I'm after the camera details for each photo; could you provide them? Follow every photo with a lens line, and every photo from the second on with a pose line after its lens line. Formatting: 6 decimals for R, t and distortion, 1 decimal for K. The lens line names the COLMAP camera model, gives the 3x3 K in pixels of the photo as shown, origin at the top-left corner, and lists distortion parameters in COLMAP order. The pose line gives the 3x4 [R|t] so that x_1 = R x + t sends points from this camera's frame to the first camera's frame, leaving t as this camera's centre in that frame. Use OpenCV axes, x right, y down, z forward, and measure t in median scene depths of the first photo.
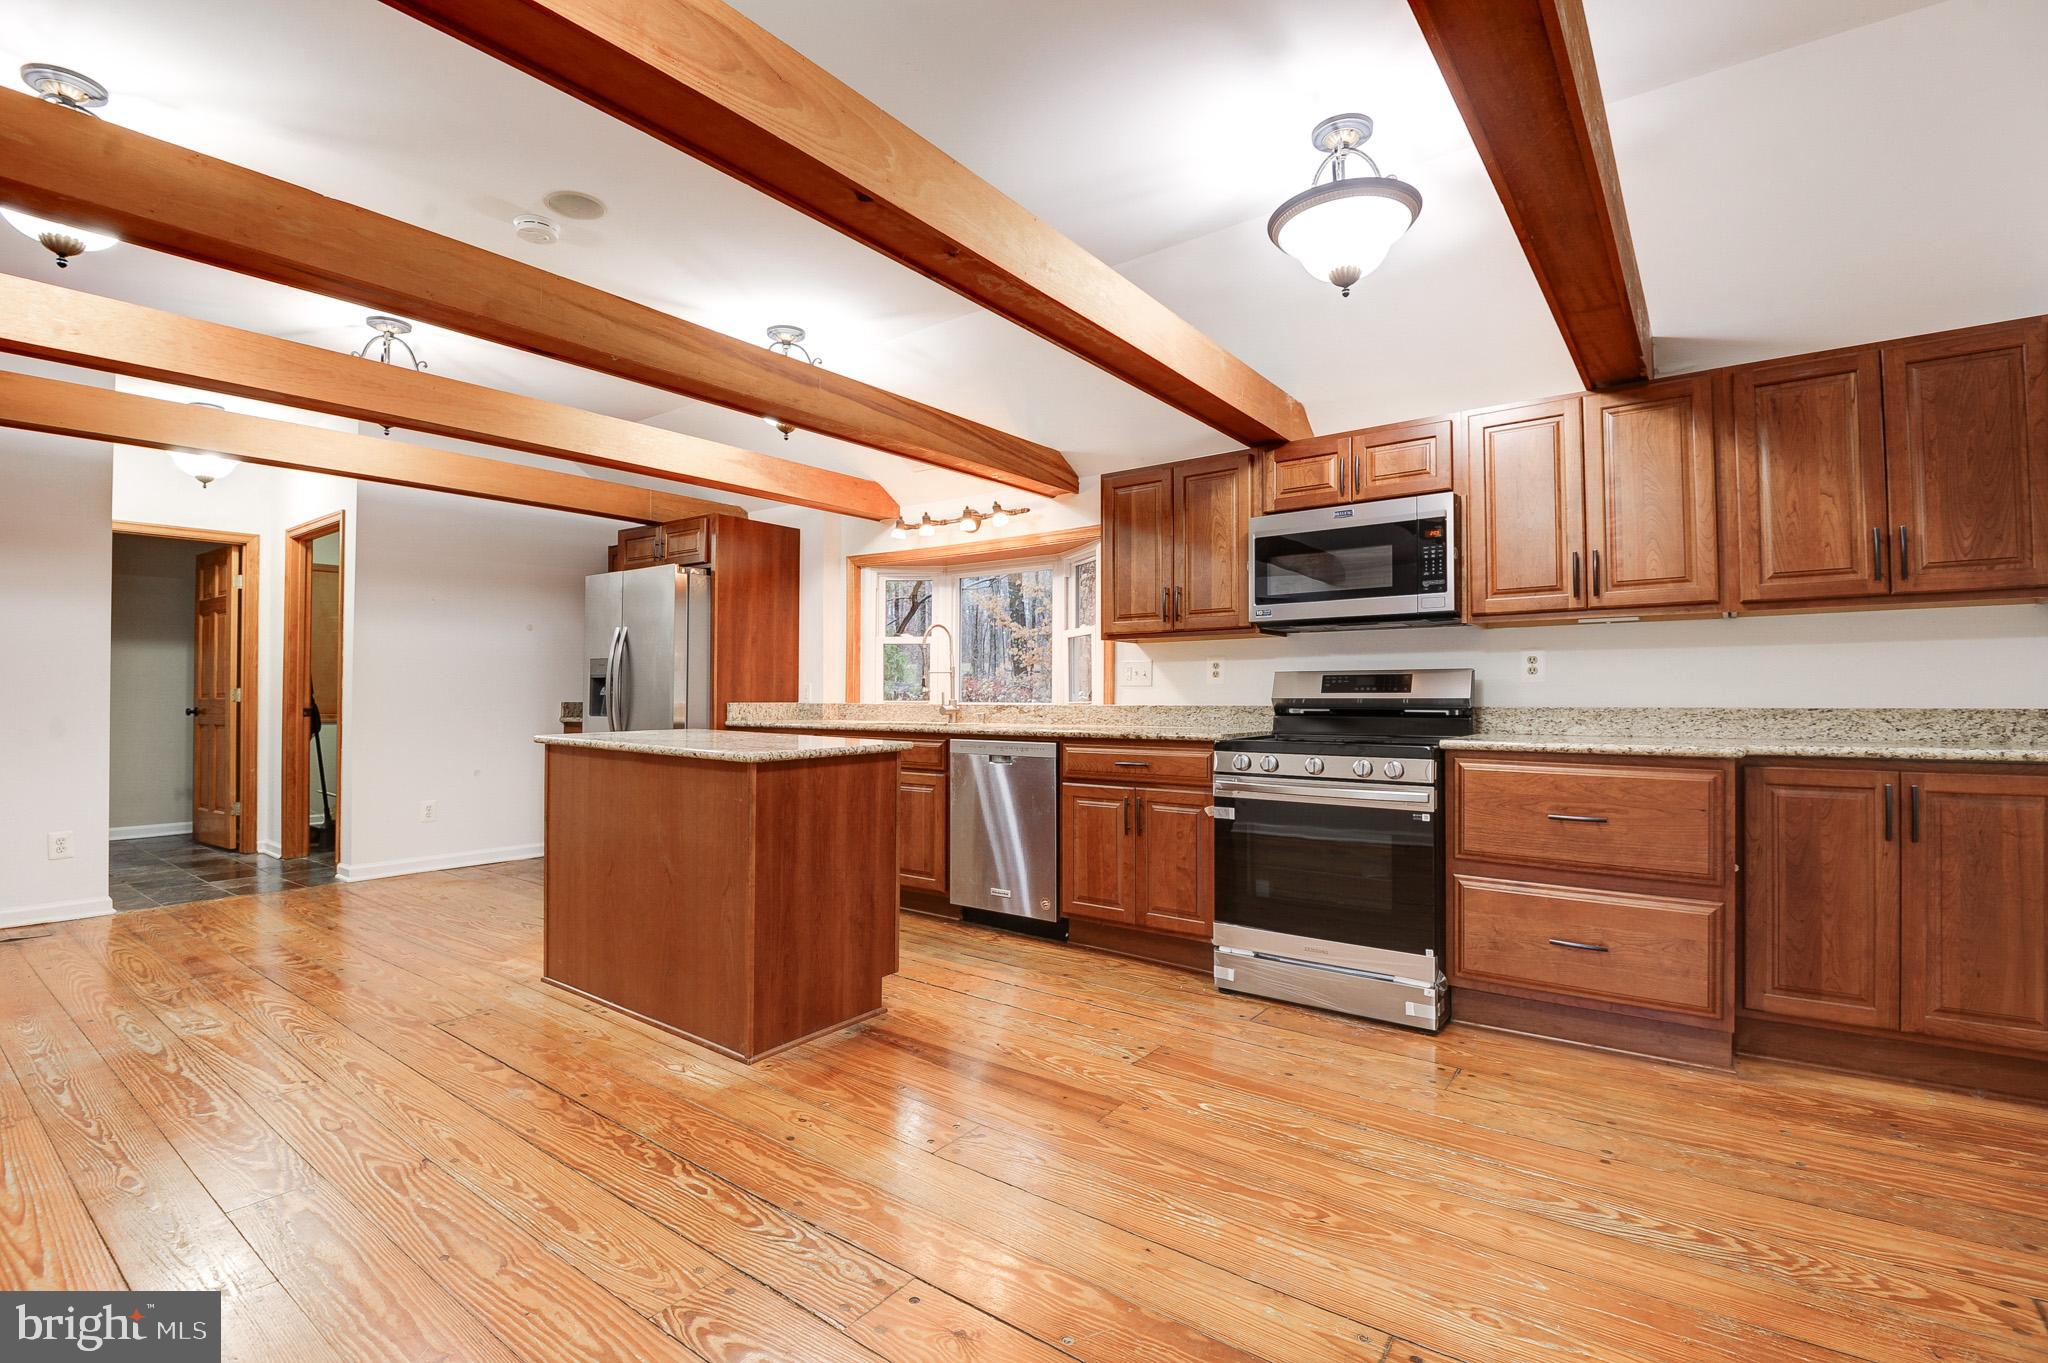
lens RADIAL K [[957.5, 0, 1030.7], [0, 957.5, 677.3], [0, 0, 1]] dist [-0.005486, -0.010726]
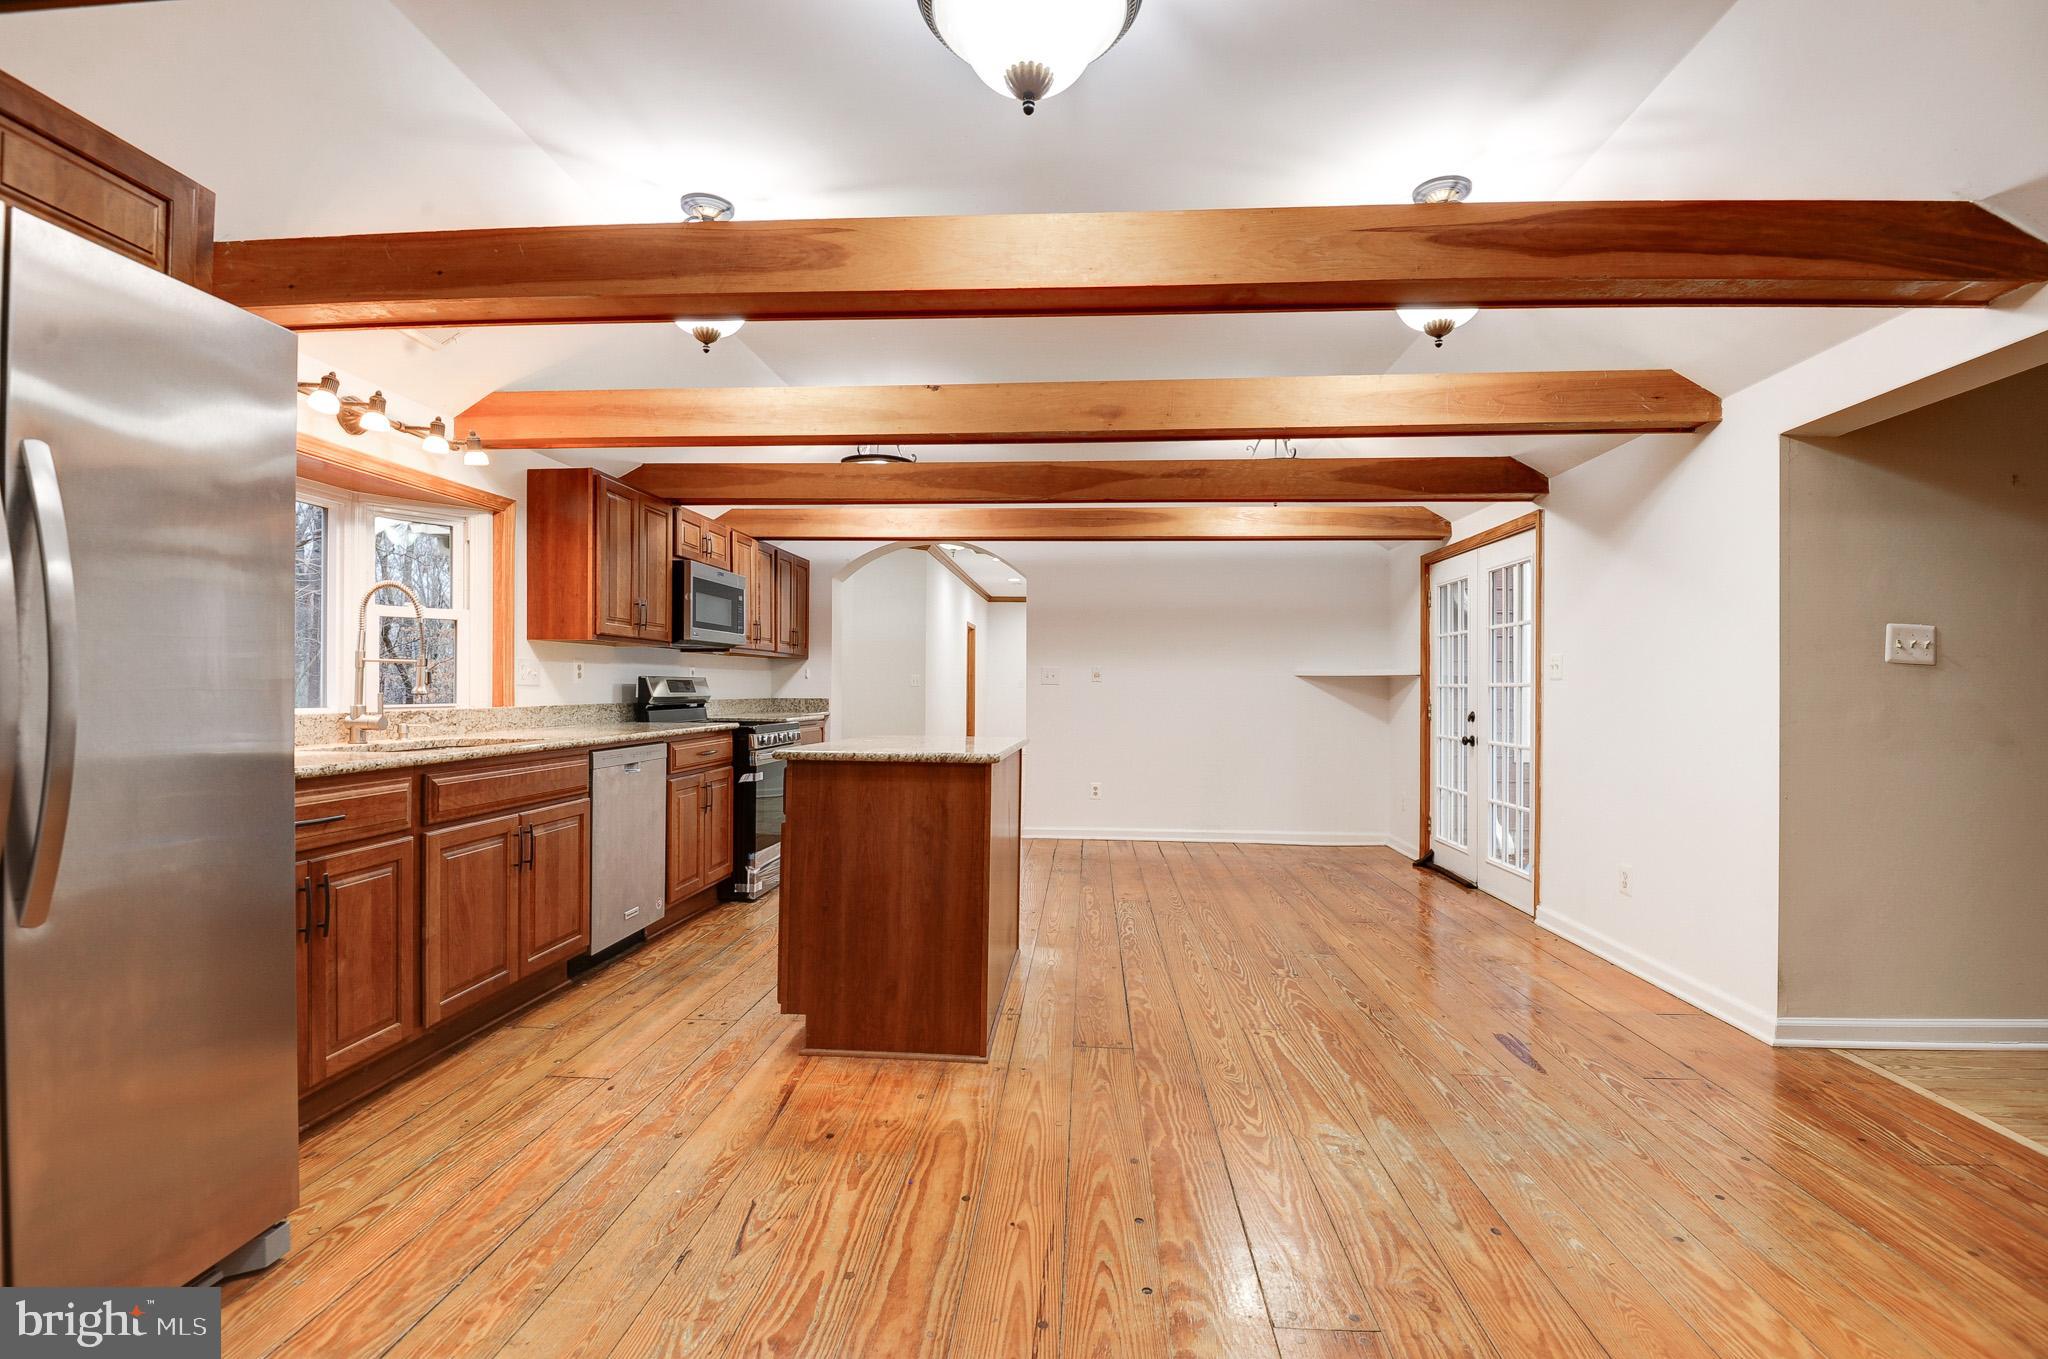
lens RADIAL K [[957.5, 0, 1019.2], [0, 957.5, 673.5], [0, 0, 1]] dist [-0.005486, -0.010726]
pose [[-0.545059, 0.010590, 0.838331, -1.238137], [-0.021024, 0.999433, -0.026294, 0.015654], [-0.838134, -0.031957, -0.544527, 1.472480]]
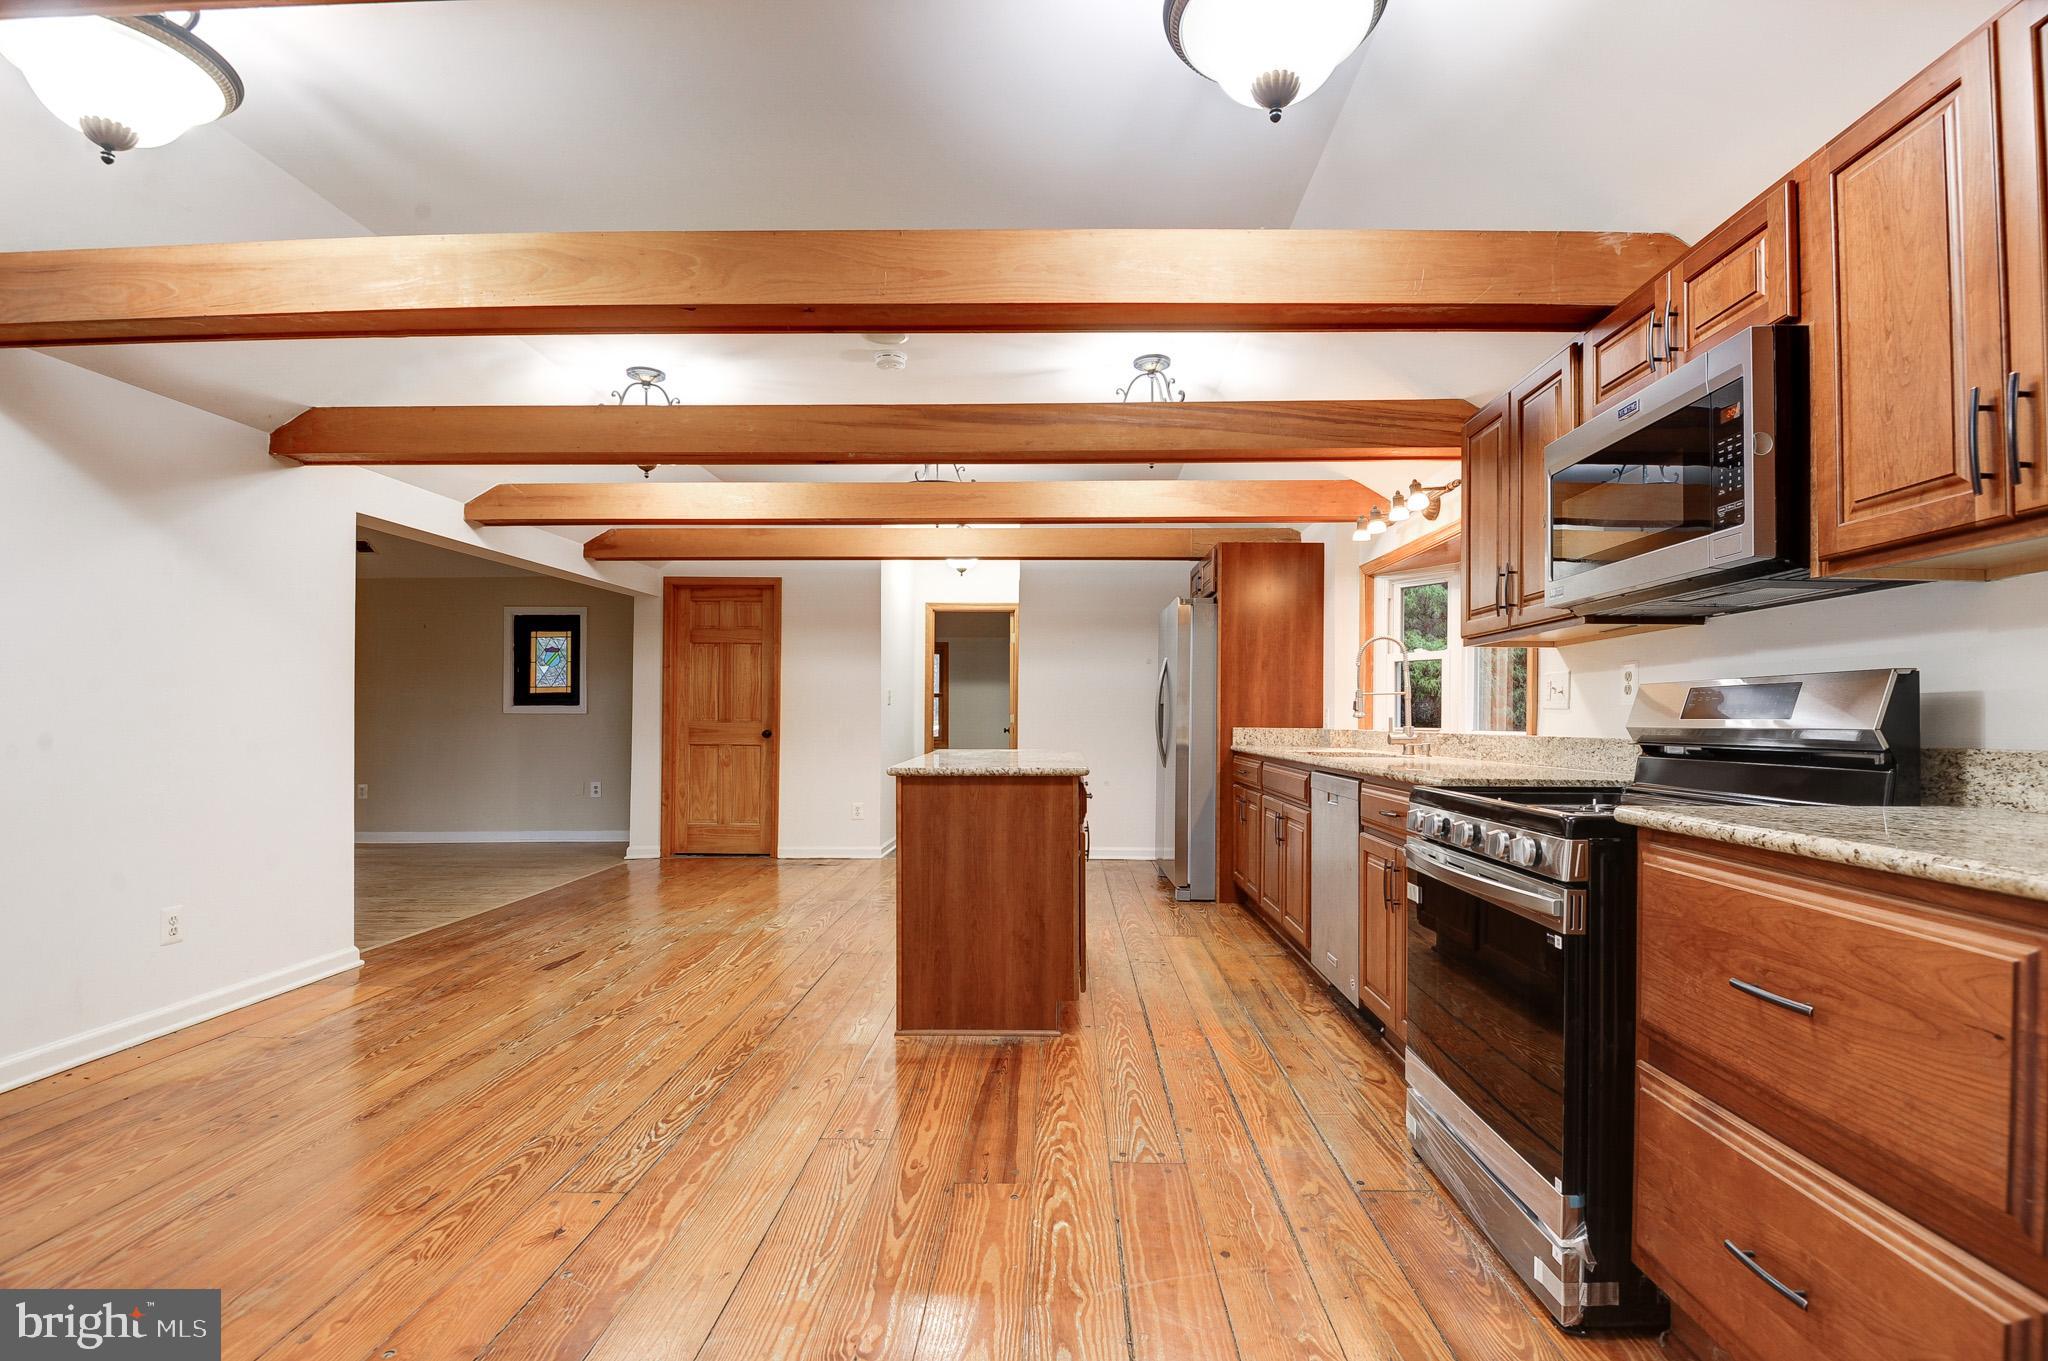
lens RADIAL K [[957.5, 0, 1017.9], [0, 957.5, 704.9], [0, 0, 1]] dist [-0.005486, -0.010726]
pose [[0.572289, -0.007768, -0.820015, 0.607742], [0.008419, 0.999958, -0.003597, 0.007254], [0.820009, -0.004846, 0.572331, 0.373630]]
